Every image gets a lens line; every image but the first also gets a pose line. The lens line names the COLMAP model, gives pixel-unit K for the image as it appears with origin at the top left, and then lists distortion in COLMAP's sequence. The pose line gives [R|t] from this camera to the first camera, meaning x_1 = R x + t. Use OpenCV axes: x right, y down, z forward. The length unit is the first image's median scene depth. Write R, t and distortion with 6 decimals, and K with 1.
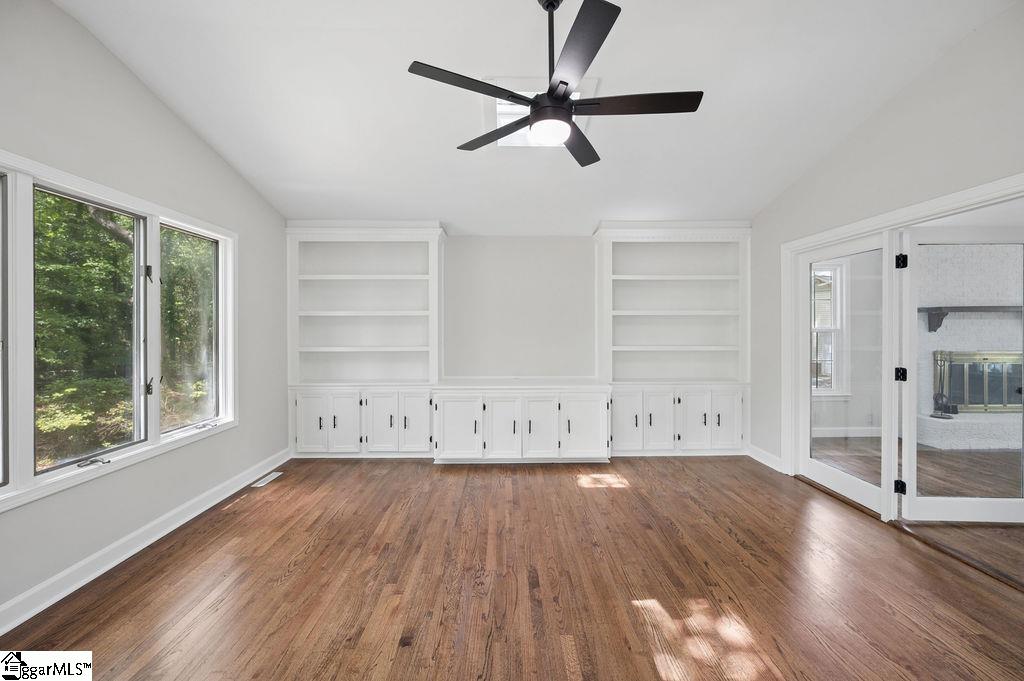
lens RADIAL K [[407.4, 0, 505.5], [0, 407.4, 329.4], [0, 0, 1]] dist [-0.006435, 0.001055]
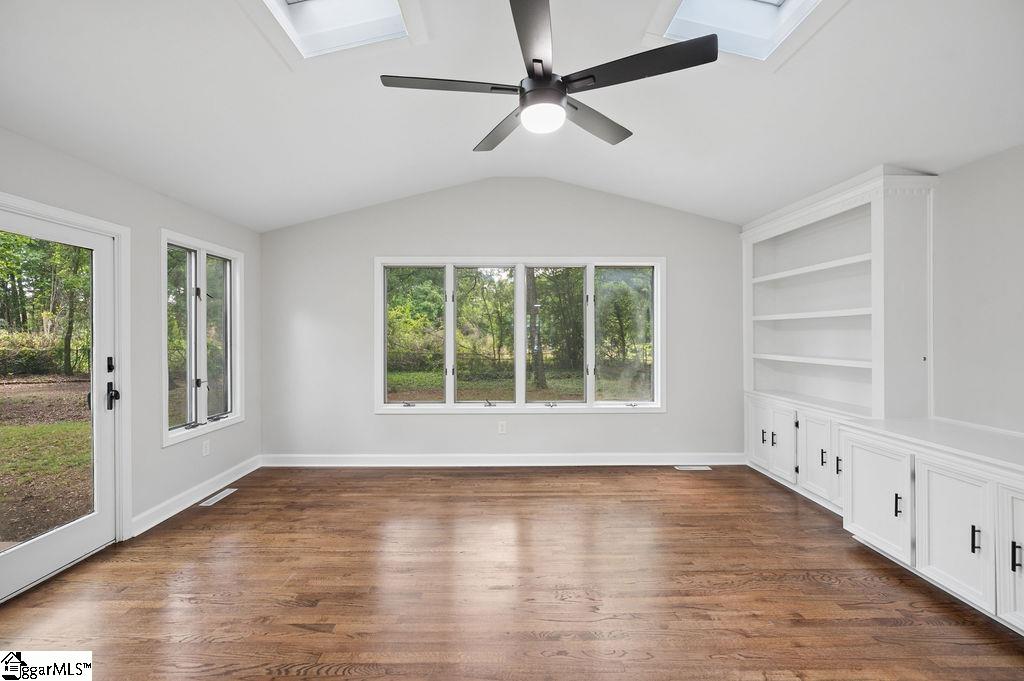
lens RADIAL K [[407.4, 0, 509.3], [0, 407.4, 336.9], [0, 0, 1]] dist [-0.006435, 0.001055]
pose [[0.010669, 0.008847, -0.999904, 0.491695], [0.001008, 0.999960, 0.008859, -0.004082], [0.999943, -0.001103, 0.010660, 0.444487]]
